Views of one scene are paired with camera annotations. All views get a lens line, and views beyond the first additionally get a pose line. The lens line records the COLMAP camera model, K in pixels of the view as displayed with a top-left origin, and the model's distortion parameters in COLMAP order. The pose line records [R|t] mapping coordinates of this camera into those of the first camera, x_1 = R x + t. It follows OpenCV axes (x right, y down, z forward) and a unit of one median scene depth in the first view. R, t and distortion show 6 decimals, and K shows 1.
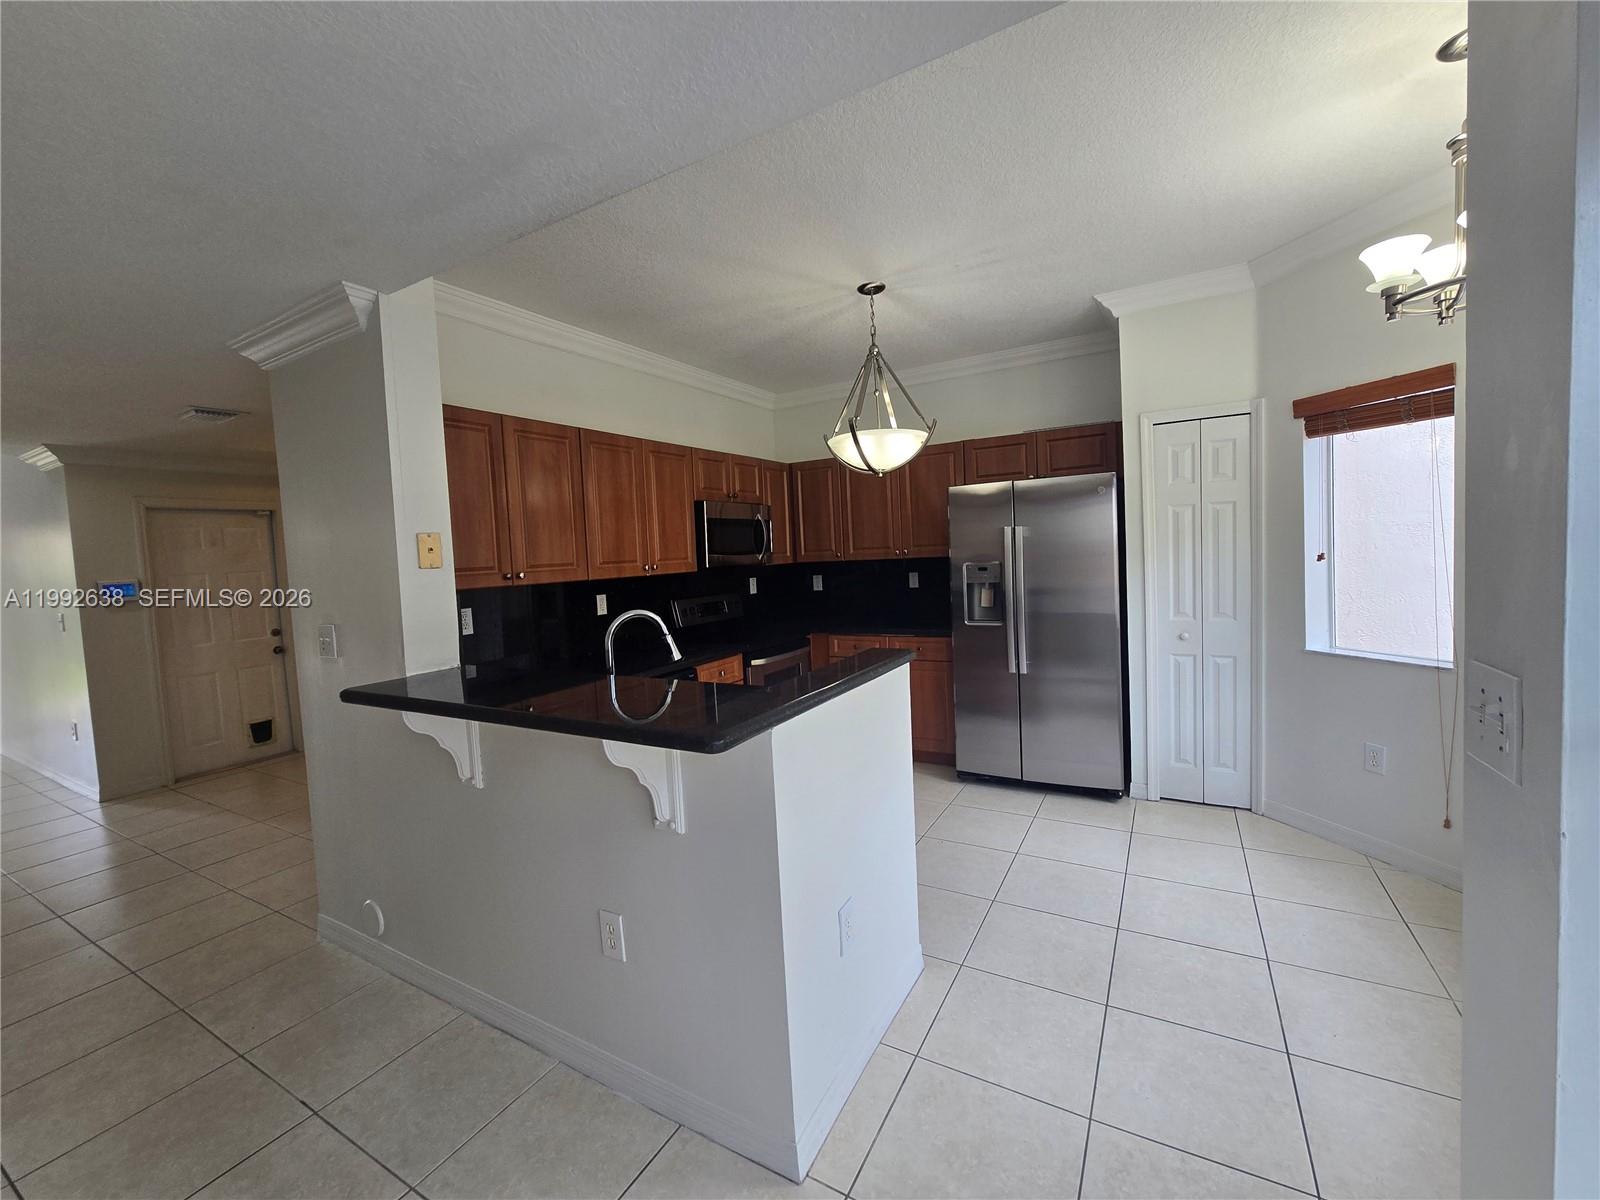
lens RADIAL K [[656.1, 0, 794.2], [0, 656.1, 591.4], [0, 0, 1]] dist [0.000475, 0.000044]
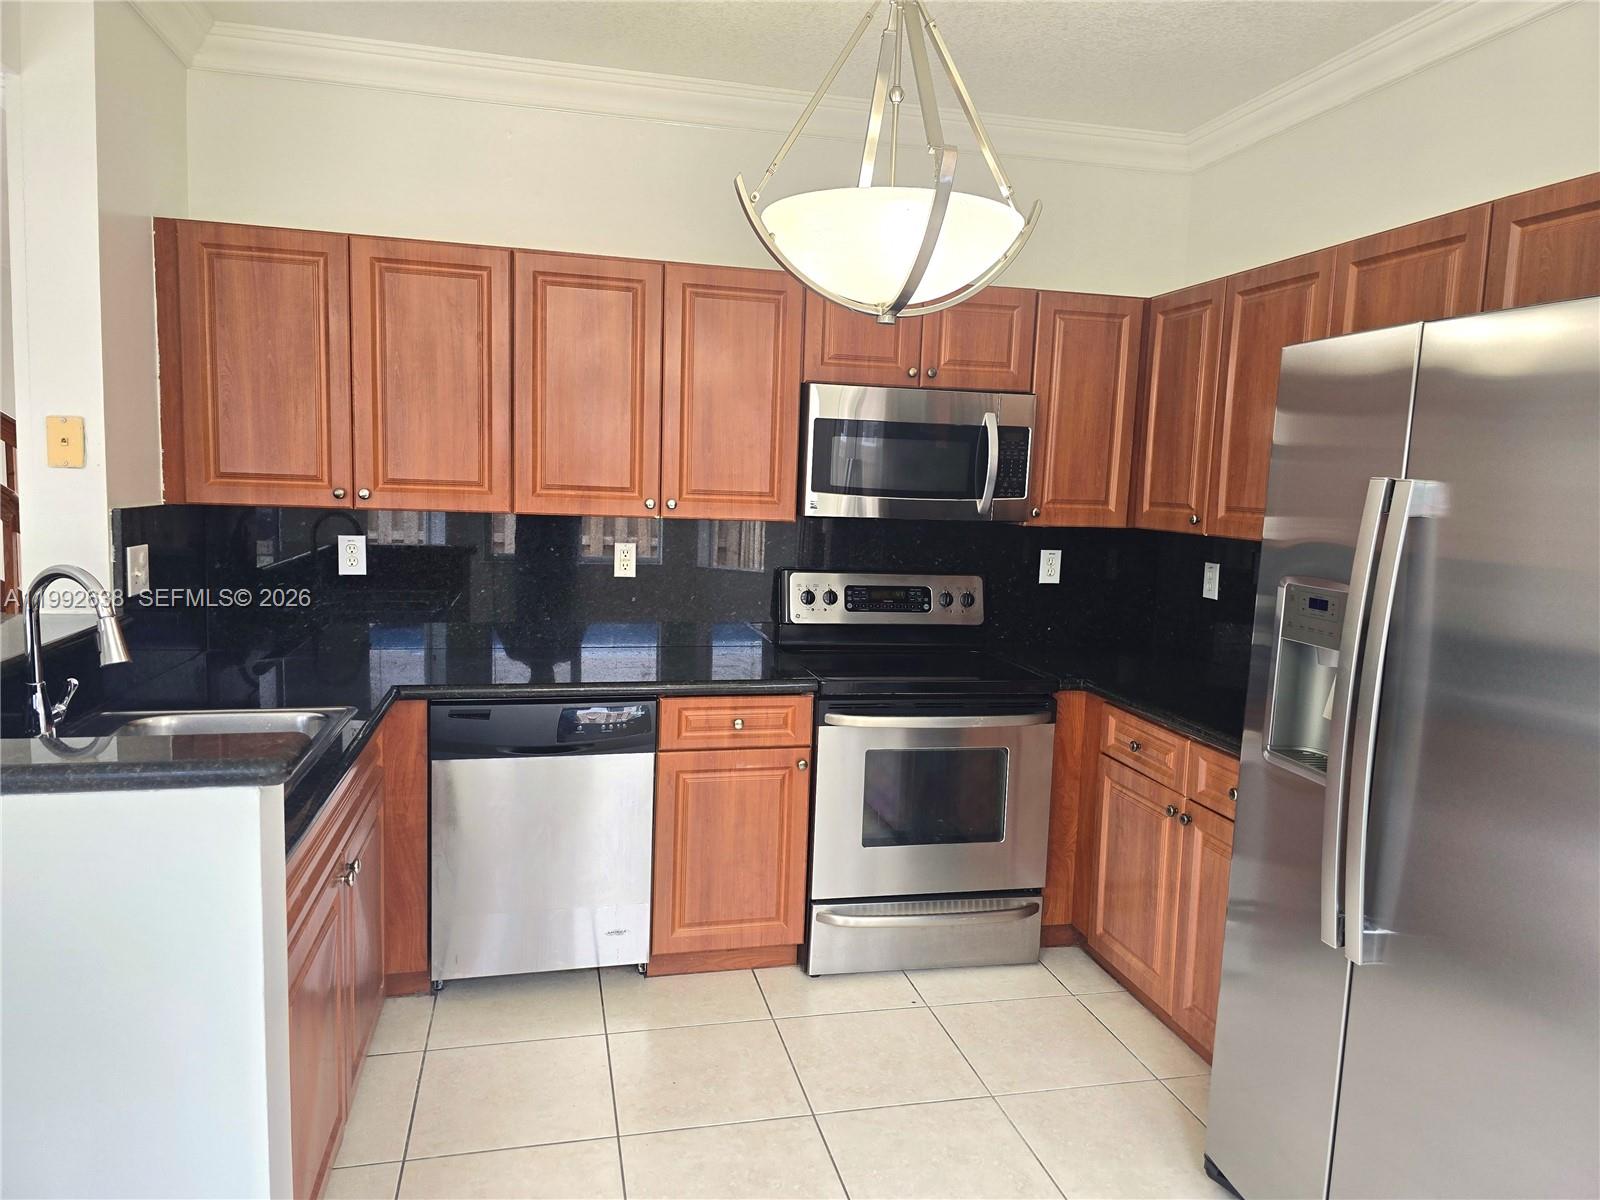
lens RADIAL K [[1079.5, 0, 804.1], [0, 1079.5, 606.8], [0, 0, 1]] dist [0.013499, 0.000891]
pose [[0.692470, 0.160329, -0.703406, 0.429624], [-0.112741, 0.987064, 0.113995, -0.057122], [0.712583, 0.000364, 0.701588, 0.389147]]
